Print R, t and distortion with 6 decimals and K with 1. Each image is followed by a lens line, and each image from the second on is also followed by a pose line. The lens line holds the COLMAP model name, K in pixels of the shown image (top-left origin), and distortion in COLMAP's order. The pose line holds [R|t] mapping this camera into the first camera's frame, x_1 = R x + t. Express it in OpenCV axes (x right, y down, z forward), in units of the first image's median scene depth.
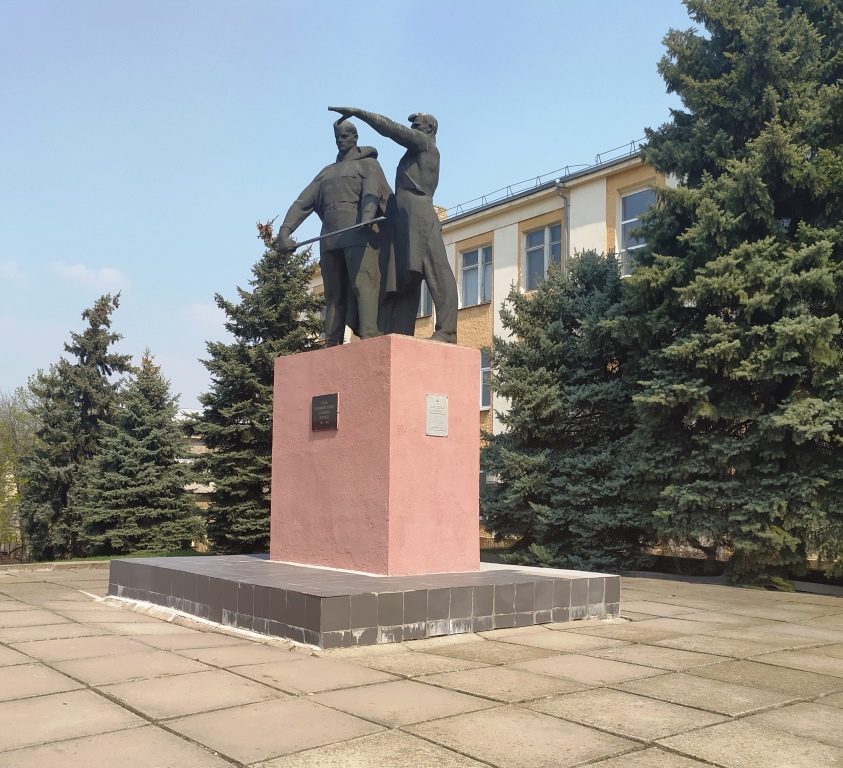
lens RADIAL K [[727.3, 0, 420.8], [0, 727.3, 415.0], [0, 0, 1]] dist [0.009999, 0.001028]
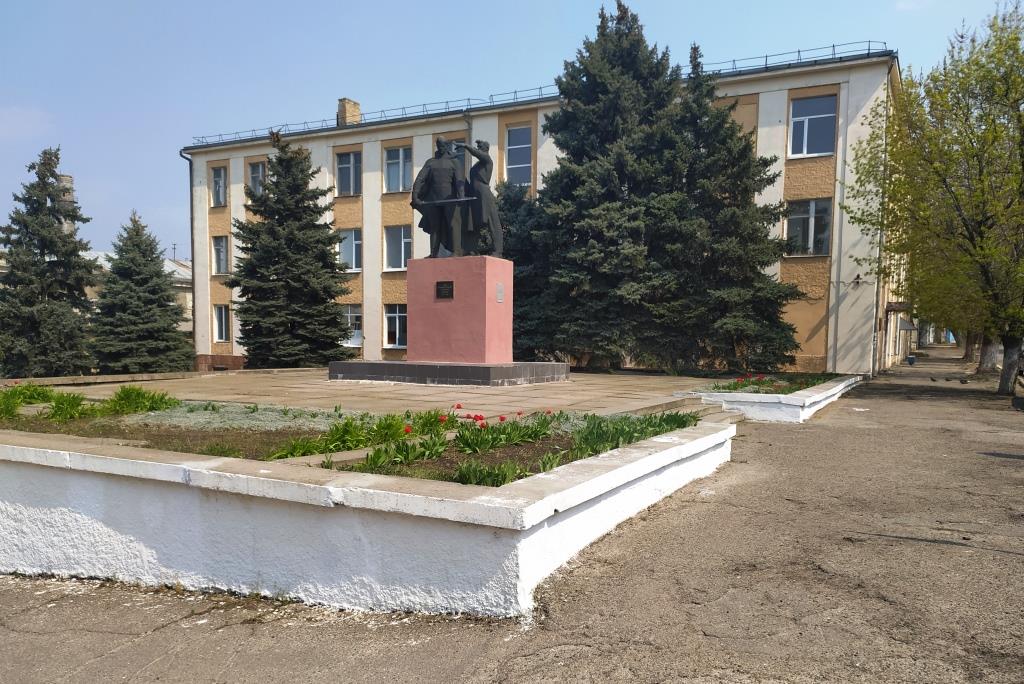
lens RADIAL K [[738.1, 0, 512.0], [0, 738.1, 342.0], [0, 0, 1]] dist [-0.034003, -0.002658]
pose [[0.912403, -0.009640, 0.409181, -0.569402], [-0.040969, 0.992551, 0.114738, -0.072667], [-0.407238, -0.121451, 0.905211, -0.701918]]
